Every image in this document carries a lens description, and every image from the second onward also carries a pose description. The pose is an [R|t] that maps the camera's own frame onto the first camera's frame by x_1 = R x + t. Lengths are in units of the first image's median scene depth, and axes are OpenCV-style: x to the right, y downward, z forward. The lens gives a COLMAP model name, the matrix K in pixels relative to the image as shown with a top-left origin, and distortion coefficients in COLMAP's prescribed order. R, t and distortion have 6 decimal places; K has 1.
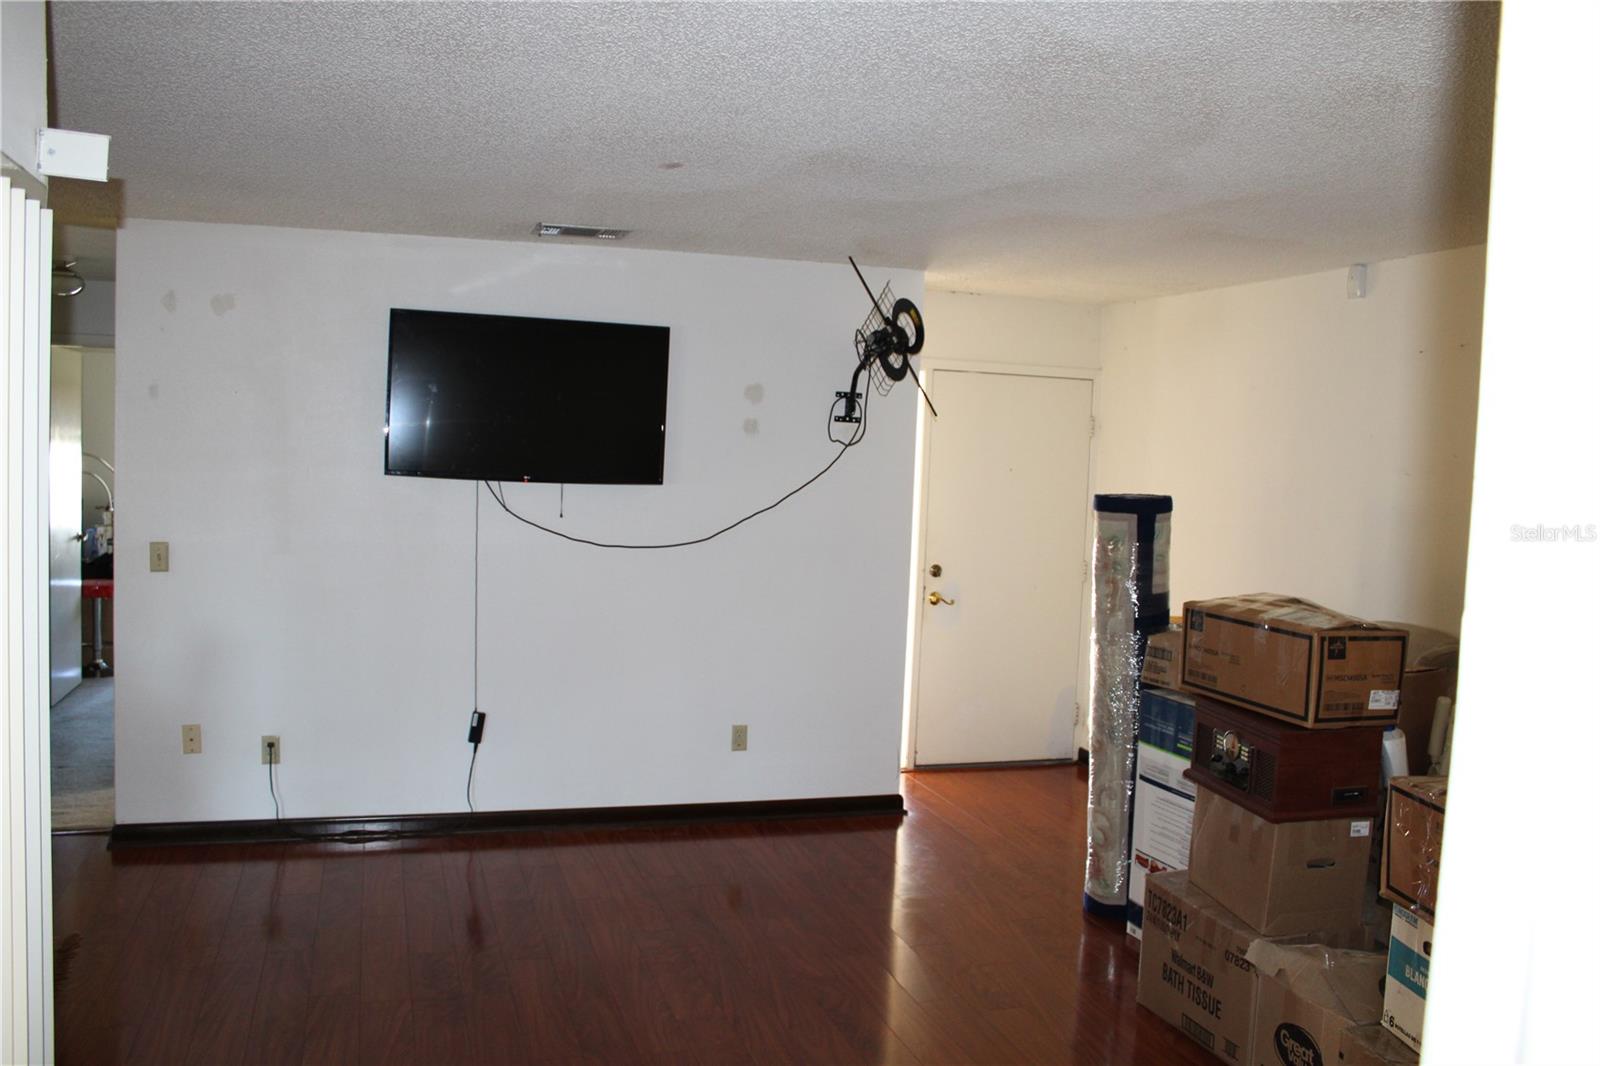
lens RADIAL K [[1318.0, 0, 789.7], [0, 1318.0, 533.0], [0, 0, 1]] dist [-0.173544, 0.148587]
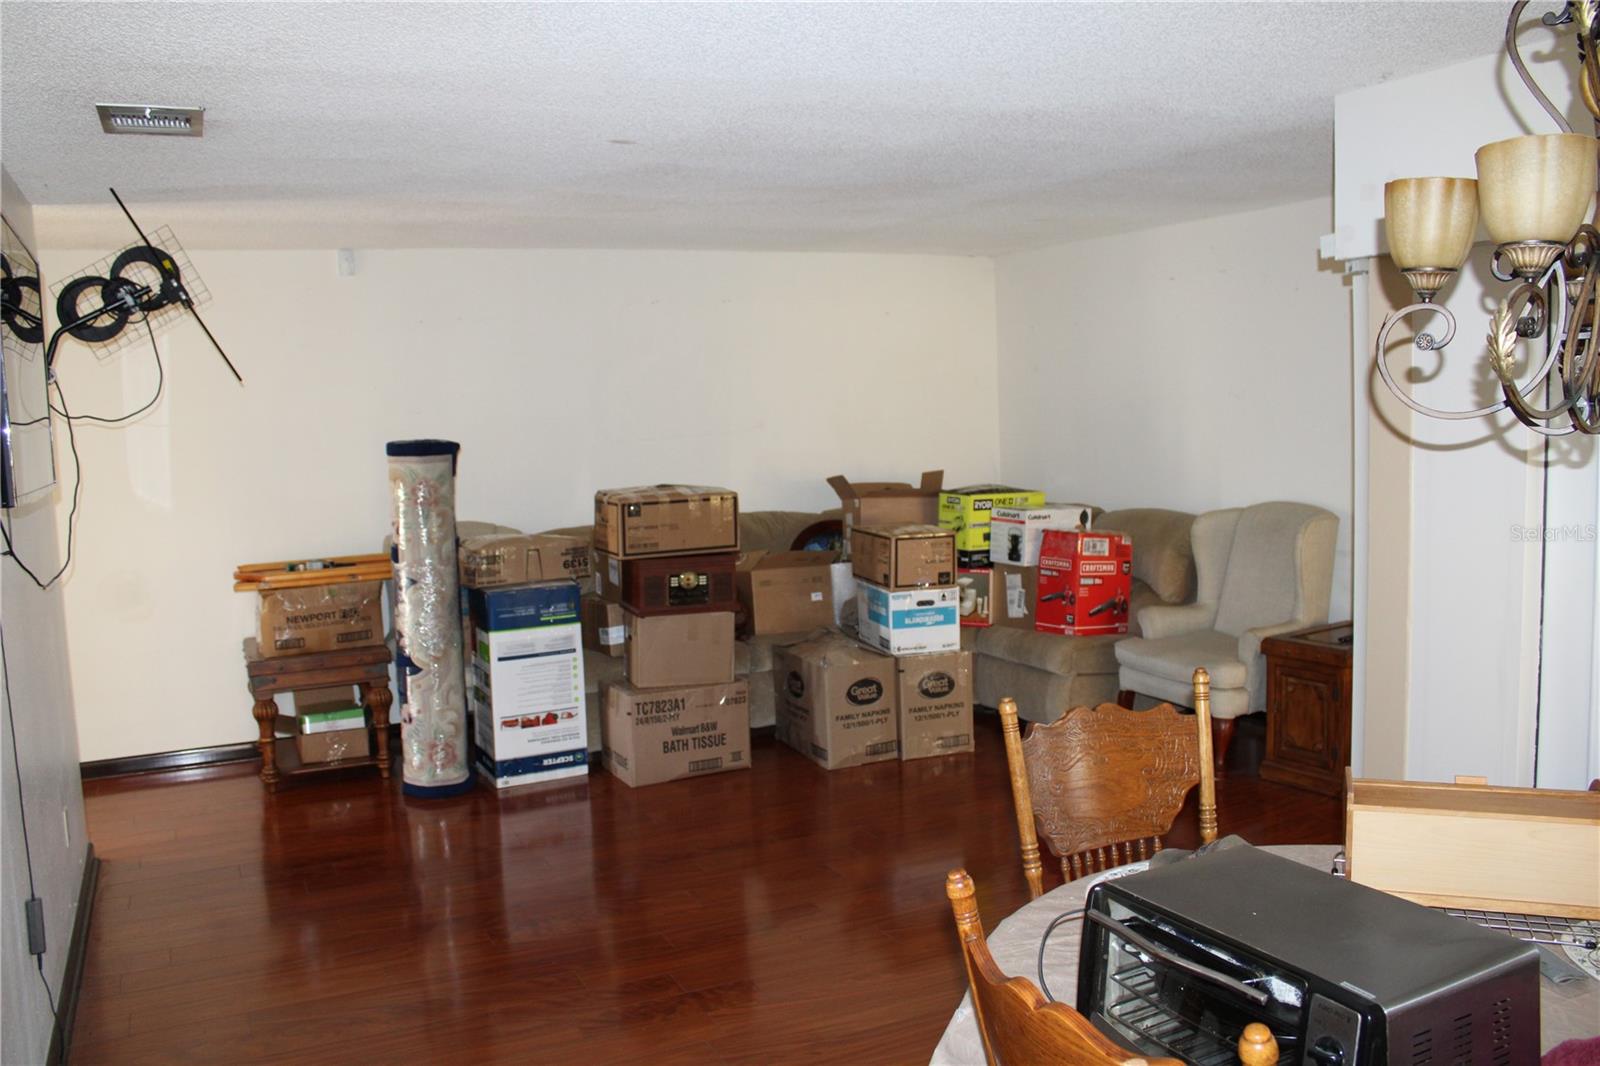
lens RADIAL K [[1318.0, 0, 789.7], [0, 1318.0, 533.0], [0, 0, 1]] dist [-0.173544, 0.148587]
pose [[-0.148226, -0.131958, 0.980110, -1.179826], [0.095401, 0.984528, 0.146981, -0.109152], [-0.984341, 0.115289, -0.133344, 1.035813]]
